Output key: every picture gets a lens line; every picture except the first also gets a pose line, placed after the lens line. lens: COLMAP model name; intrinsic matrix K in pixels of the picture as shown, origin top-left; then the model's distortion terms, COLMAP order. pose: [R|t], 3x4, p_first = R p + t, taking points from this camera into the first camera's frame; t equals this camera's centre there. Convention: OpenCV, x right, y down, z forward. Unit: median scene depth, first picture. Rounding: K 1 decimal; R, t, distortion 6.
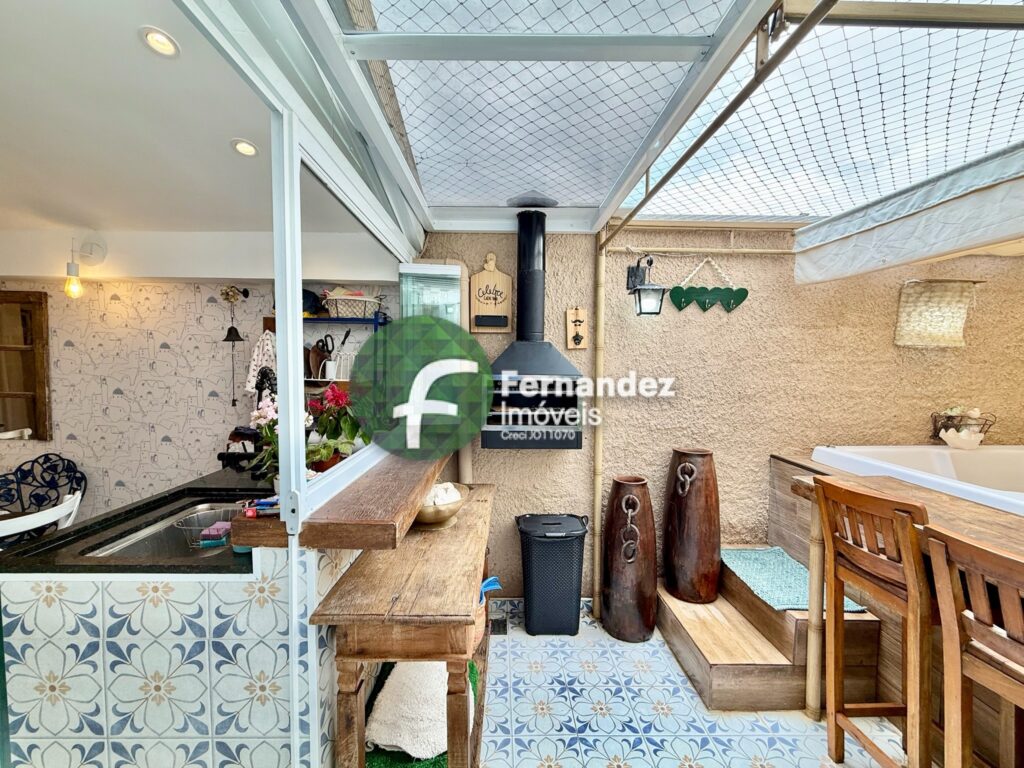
lens RADIAL K [[408.3, 0, 508.9], [0, 408.3, 383.8], [0, 0, 1]] dist [0.000455, 0.000006]
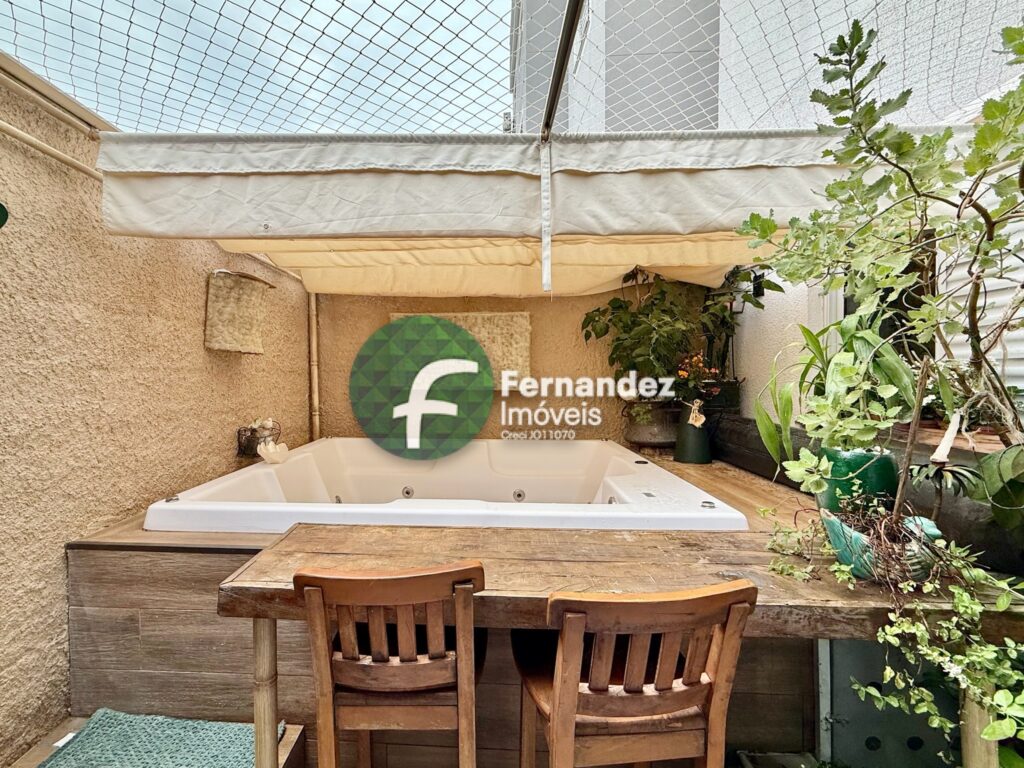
lens RADIAL K [[469.7, 0, 513.2], [0, 469.7, 384.4], [0, 0, 1]] dist [0.001629, -0.000043]
pose [[0.075111, -0.024805, 0.996867, 0.088660], [0.054052, 0.998322, 0.020769, -0.012476], [-0.995709, 0.052322, 0.076325, 0.374326]]
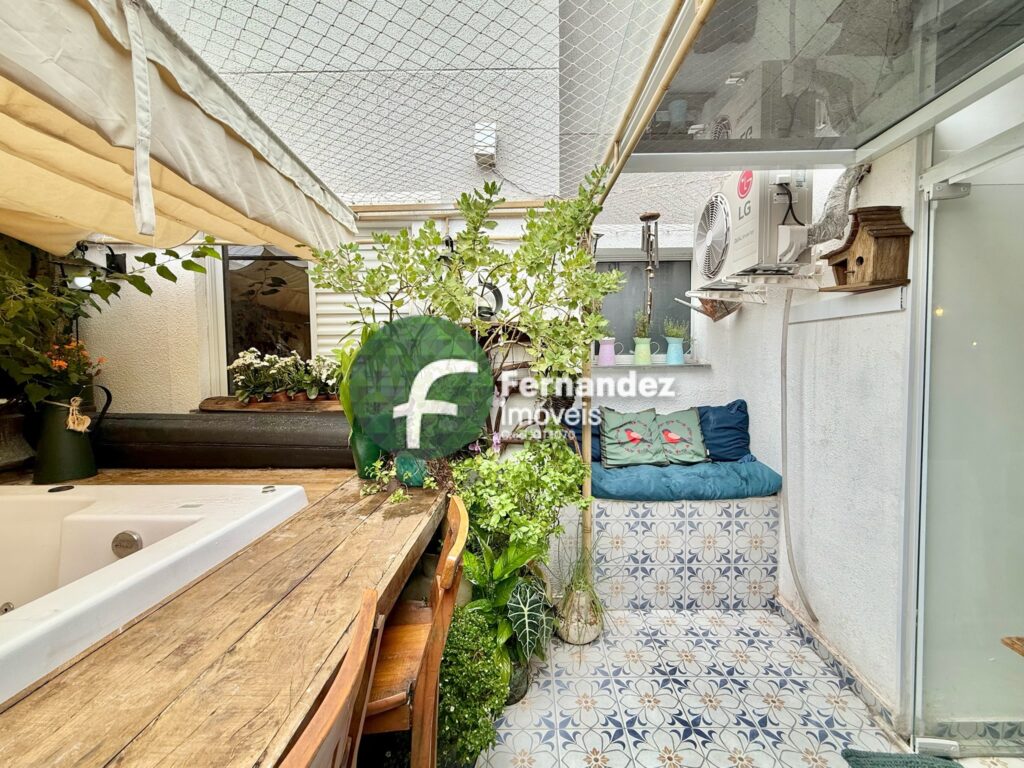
lens RADIAL K [[408.3, 0, 508.9], [0, 408.3, 383.8], [0, 0, 1]] dist [0.000455, 0.000006]
pose [[-0.995293, -0.002209, 0.096888, 0.340975], [0.007321, 0.995169, 0.097902, -0.022472], [-0.096636, 0.098150, -0.990469, 0.678294]]
